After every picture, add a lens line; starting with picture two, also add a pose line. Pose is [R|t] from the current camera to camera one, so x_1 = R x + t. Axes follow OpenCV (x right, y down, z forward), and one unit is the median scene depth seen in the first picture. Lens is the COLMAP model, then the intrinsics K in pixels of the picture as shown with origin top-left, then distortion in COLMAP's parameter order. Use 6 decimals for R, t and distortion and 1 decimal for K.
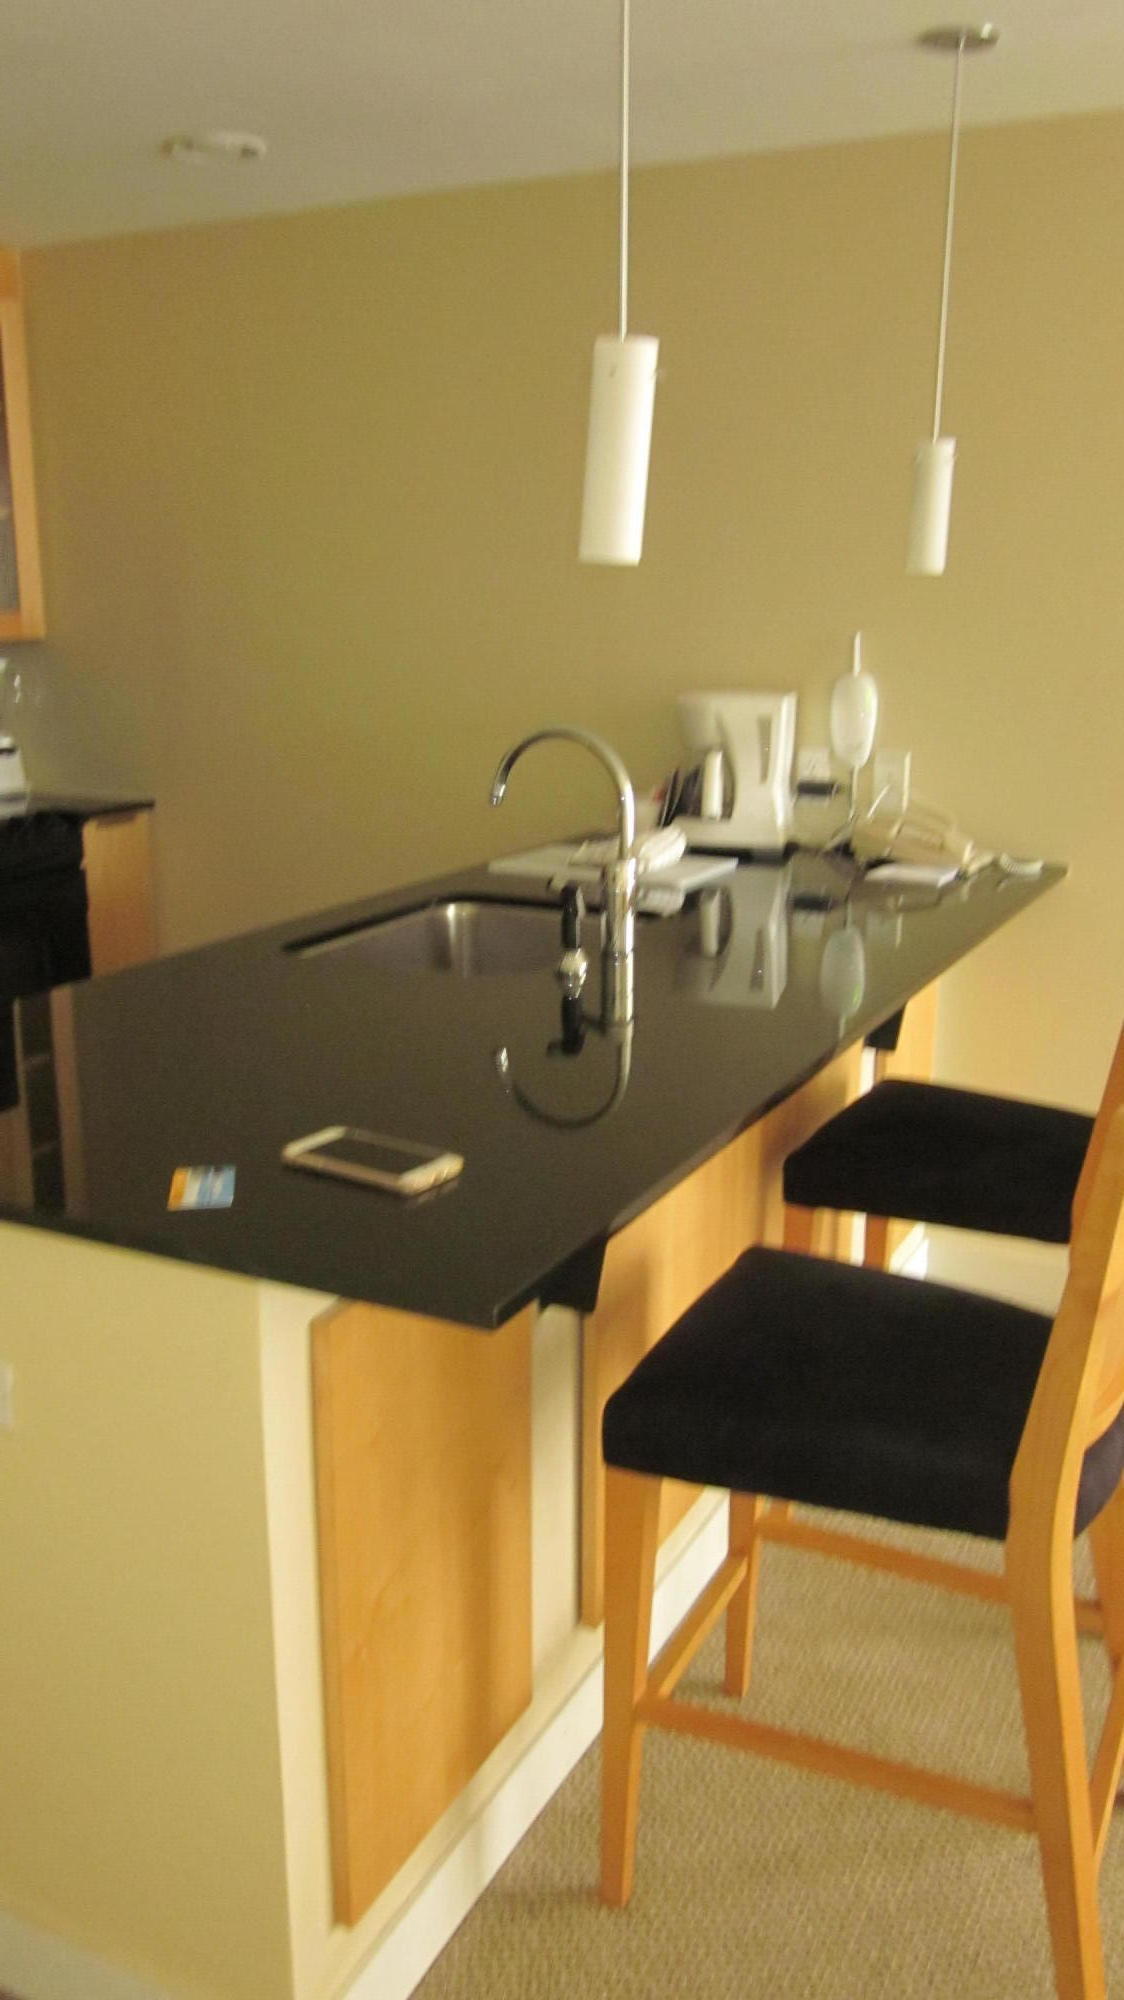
lens RADIAL K [[1673.8, 0, 562.0], [0, 1673.8, 1000.0], [0, 0, 1]] dist [-0.039643, -0.001657]
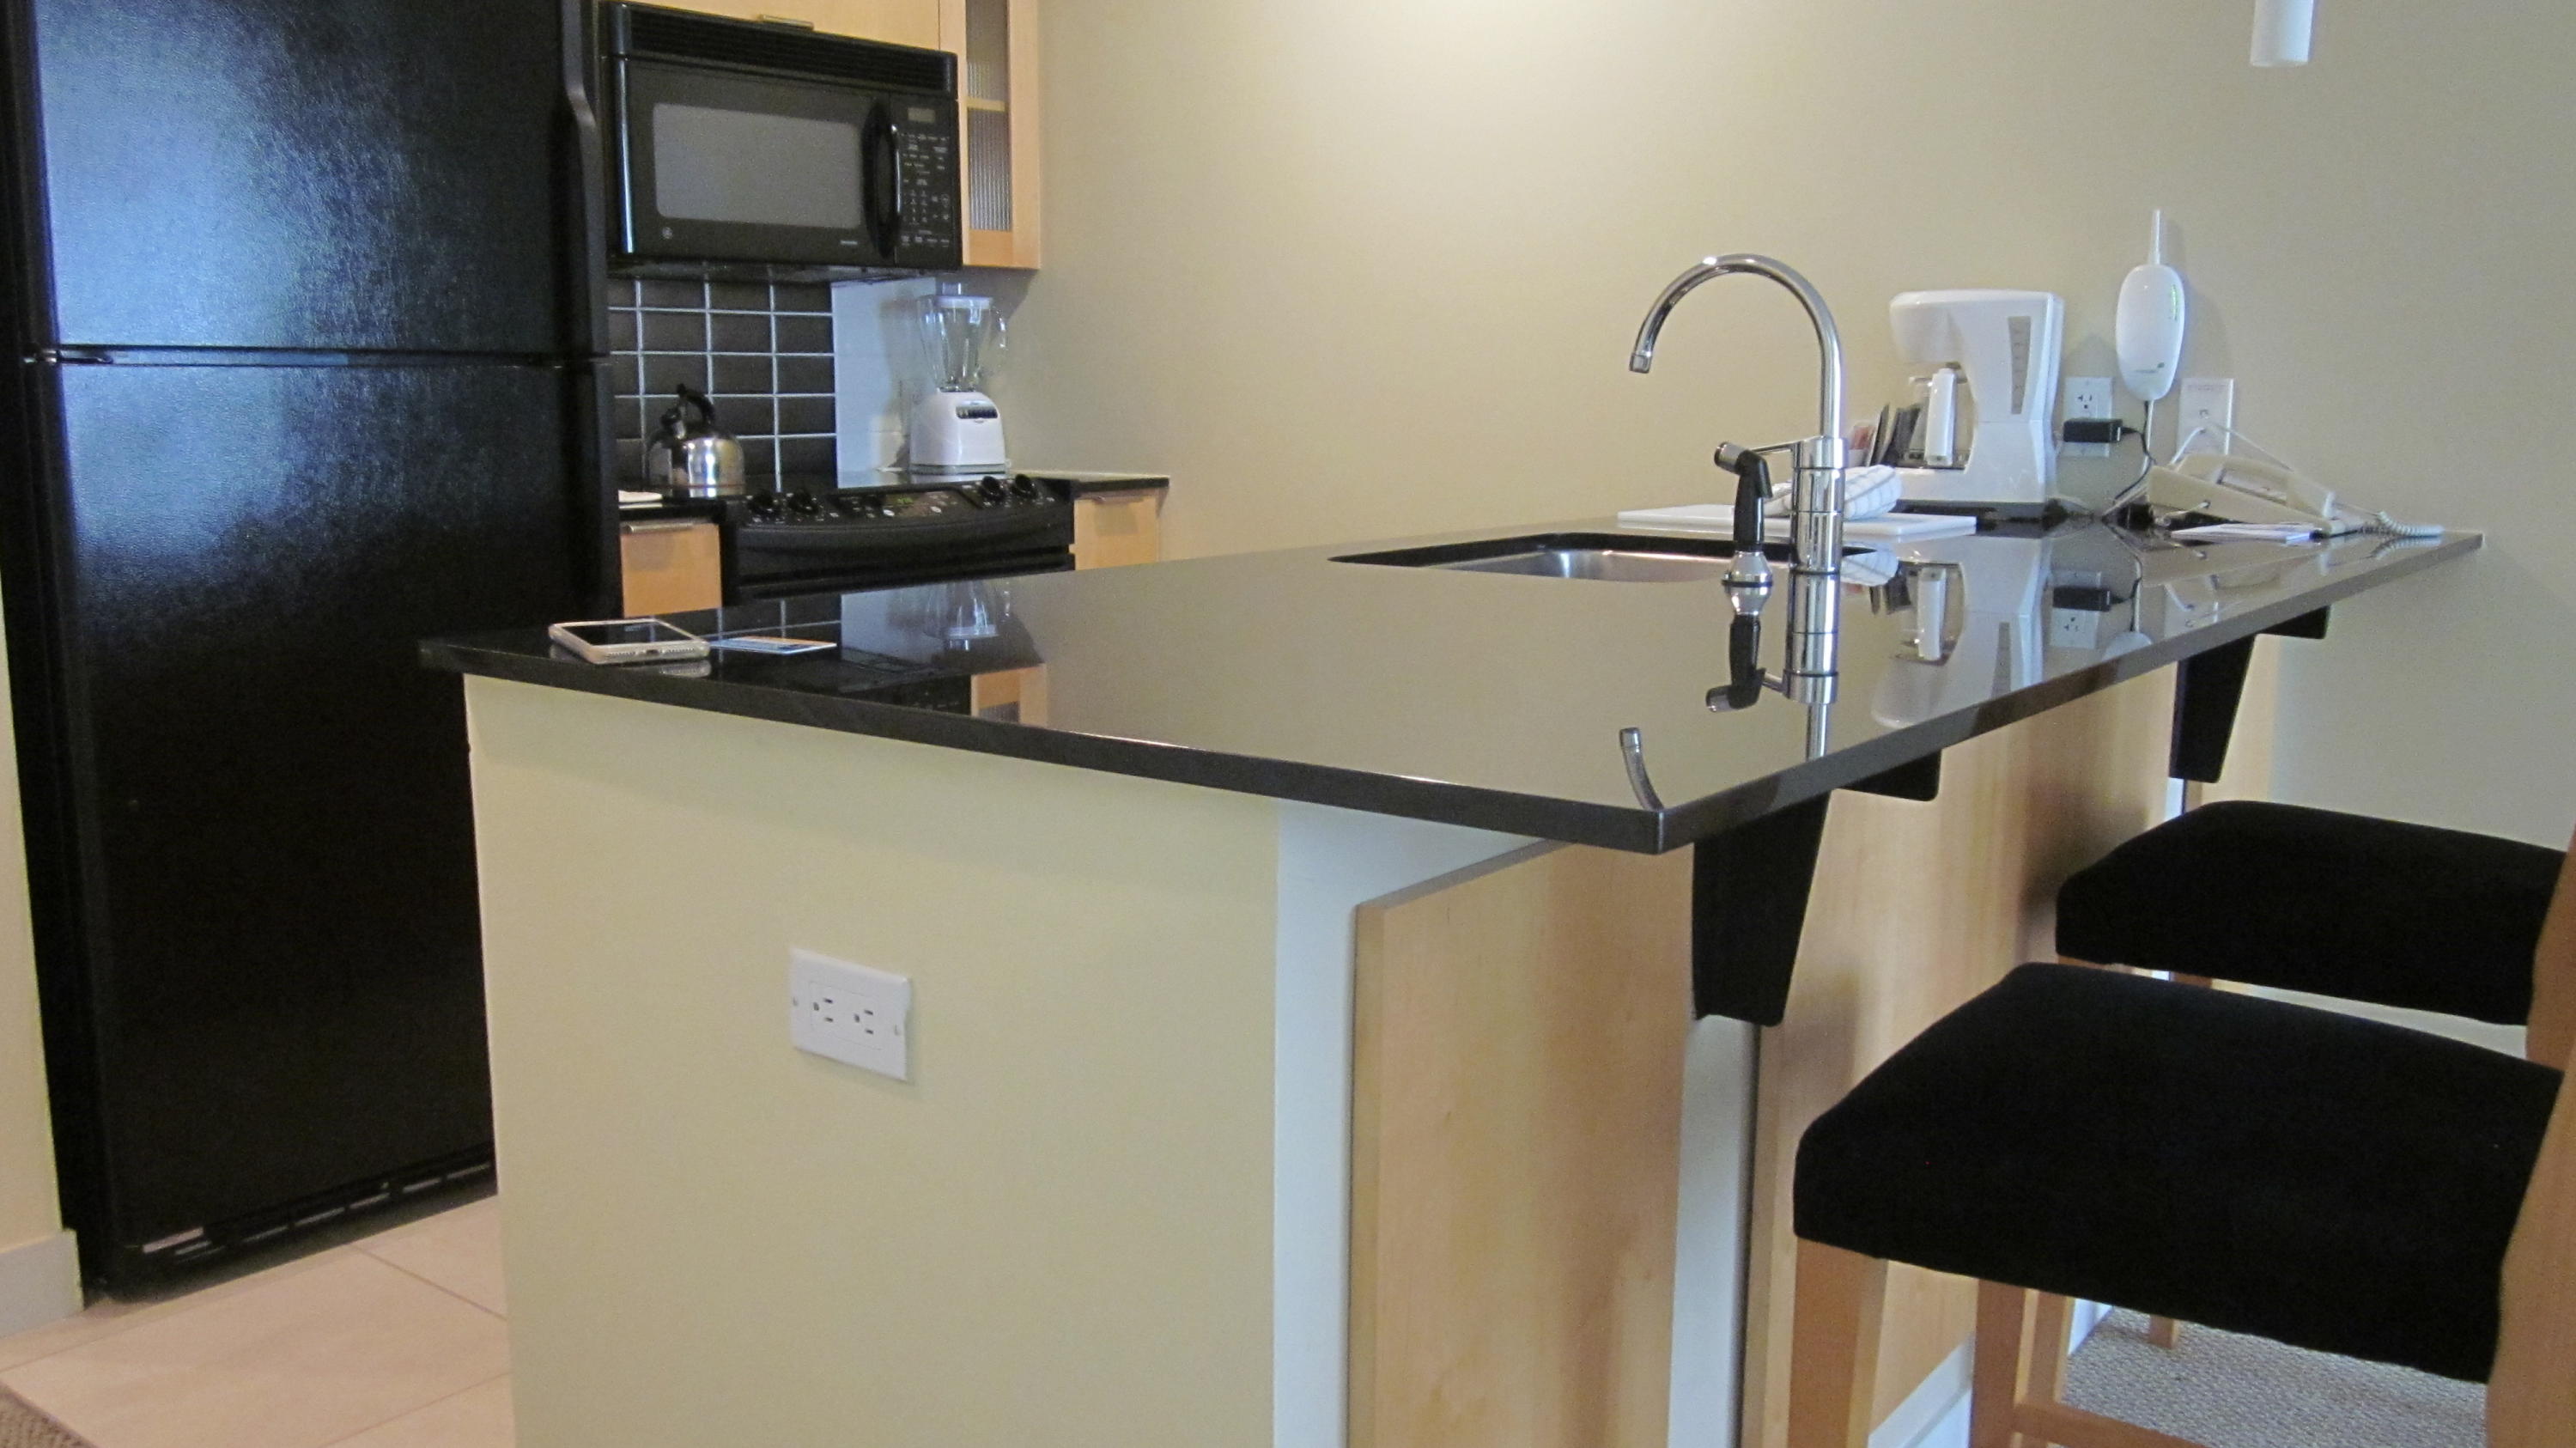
lens RADIAL K [[2156.0, 0, 1288.0], [0, 2156.0, 724.0], [0, 0, 1]] dist [-0.039643, -0.001657]
pose [[0.982908, 0.034057, -0.180919, -0.012766], [-0.048098, 0.996113, -0.073796, 0.084022], [0.177702, 0.081236, 0.980726, 0.078964]]
